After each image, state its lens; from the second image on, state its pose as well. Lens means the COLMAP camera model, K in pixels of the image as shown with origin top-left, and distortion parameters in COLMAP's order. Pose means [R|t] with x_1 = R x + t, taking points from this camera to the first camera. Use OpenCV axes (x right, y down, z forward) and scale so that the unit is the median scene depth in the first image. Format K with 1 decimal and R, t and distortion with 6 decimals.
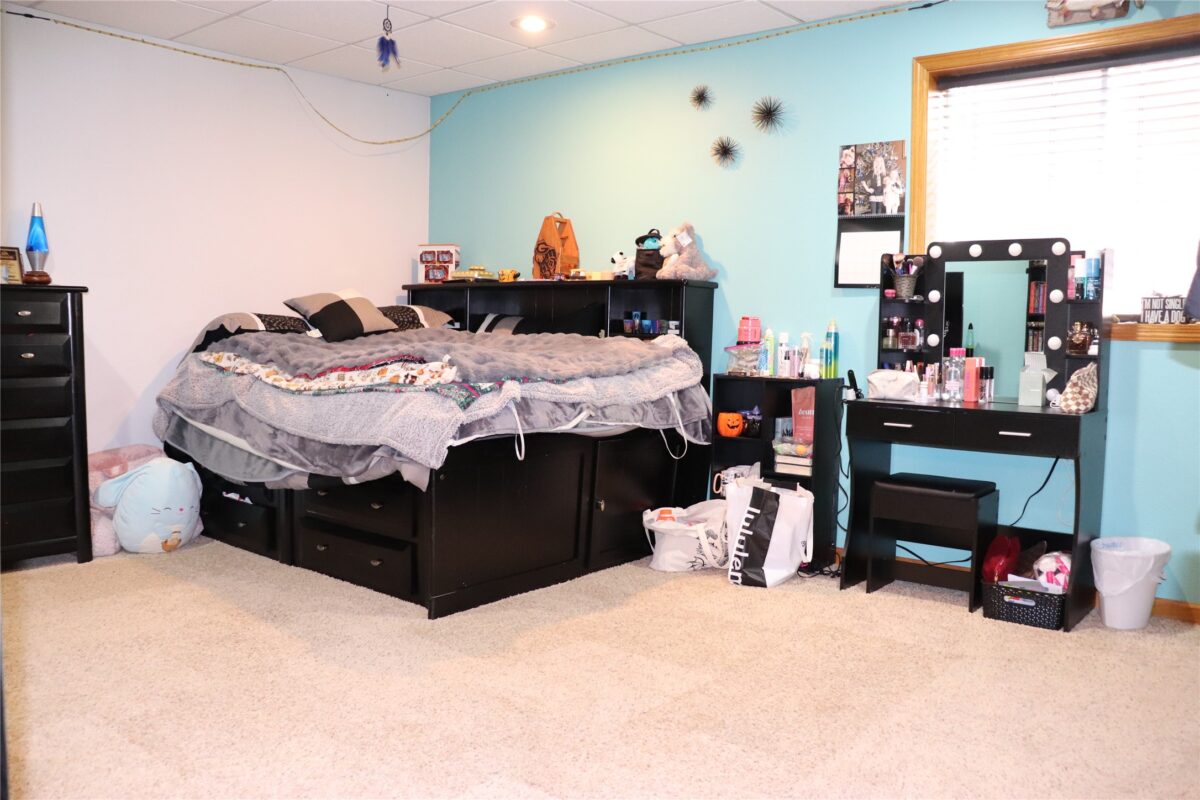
lens RADIAL K [[985.6, 0, 598.8], [0, 985.6, 398.5], [0, 0, 1]] dist [-0.172333, 0.156138]
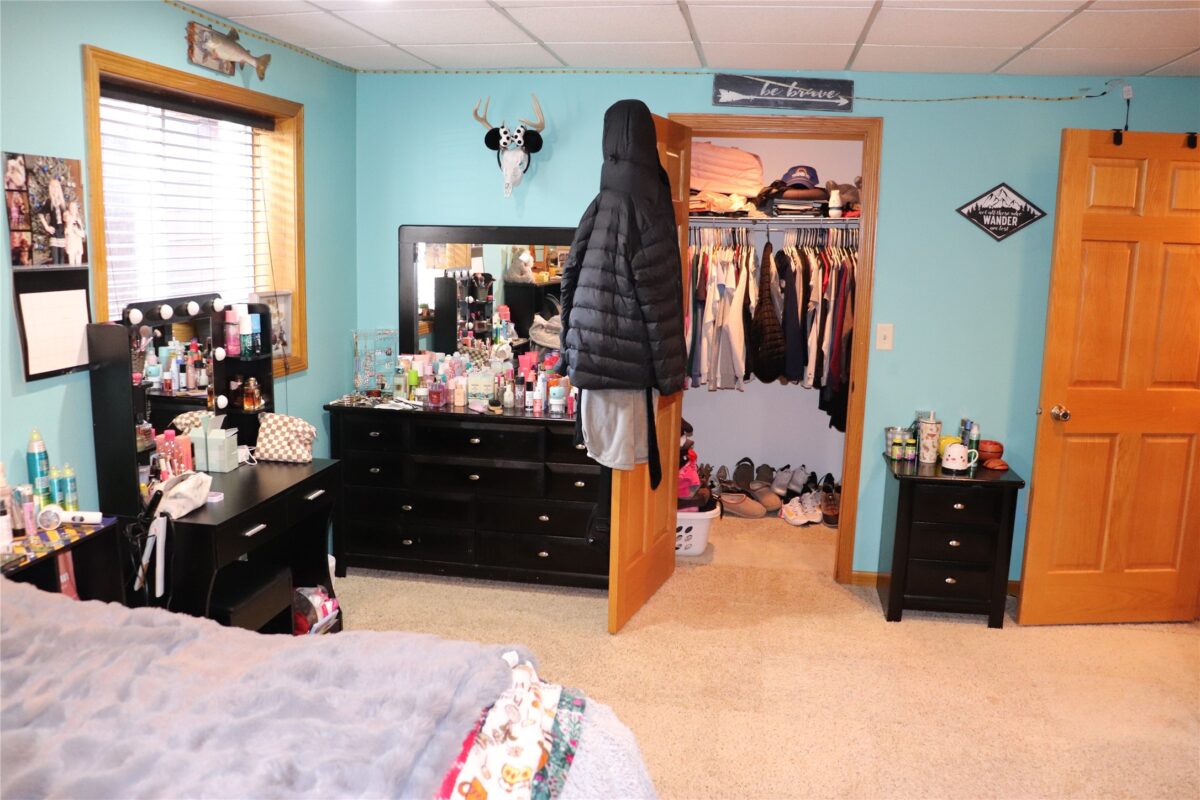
lens RADIAL K [[985.6, 0, 599.6], [0, 985.6, 404.7], [0, 0, 1]] dist [-0.172333, 0.156138]
pose [[-0.506112, -0.164665, 0.846603, -0.479633], [0.056143, 0.973233, 0.222858, -0.221768], [-0.860639, 0.160321, -0.483320, 1.009859]]
